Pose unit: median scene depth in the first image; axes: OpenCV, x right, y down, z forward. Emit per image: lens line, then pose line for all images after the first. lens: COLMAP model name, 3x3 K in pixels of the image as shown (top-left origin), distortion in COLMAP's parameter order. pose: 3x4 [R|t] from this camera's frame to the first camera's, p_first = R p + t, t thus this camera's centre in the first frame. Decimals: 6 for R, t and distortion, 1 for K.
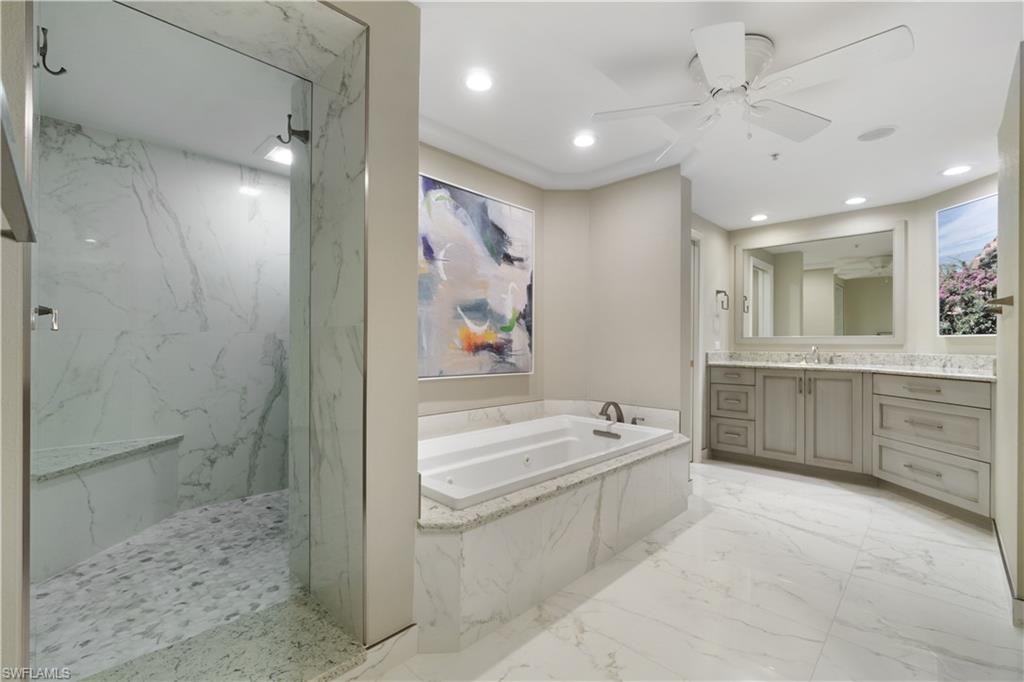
lens RADIAL K [[445.9, 0, 508.4], [0, 445.9, 339.8], [0, 0, 1]] dist [-0.008292, 0.003085]
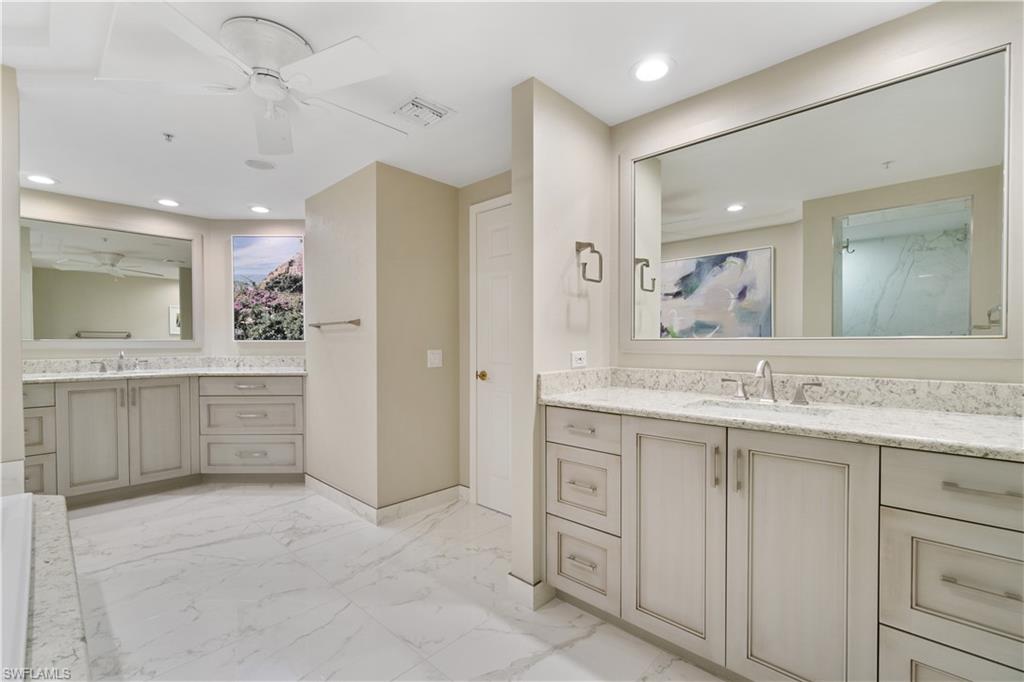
lens RADIAL K [[445.9, 0, 508.1], [0, 445.9, 348.1], [0, 0, 1]] dist [-0.008292, 0.003085]
pose [[-0.022349, -0.018142, 0.999586, -0.248537], [-0.009470, 0.999794, 0.017934, -0.017915], [-0.999705, -0.009066, -0.022517, 0.300138]]
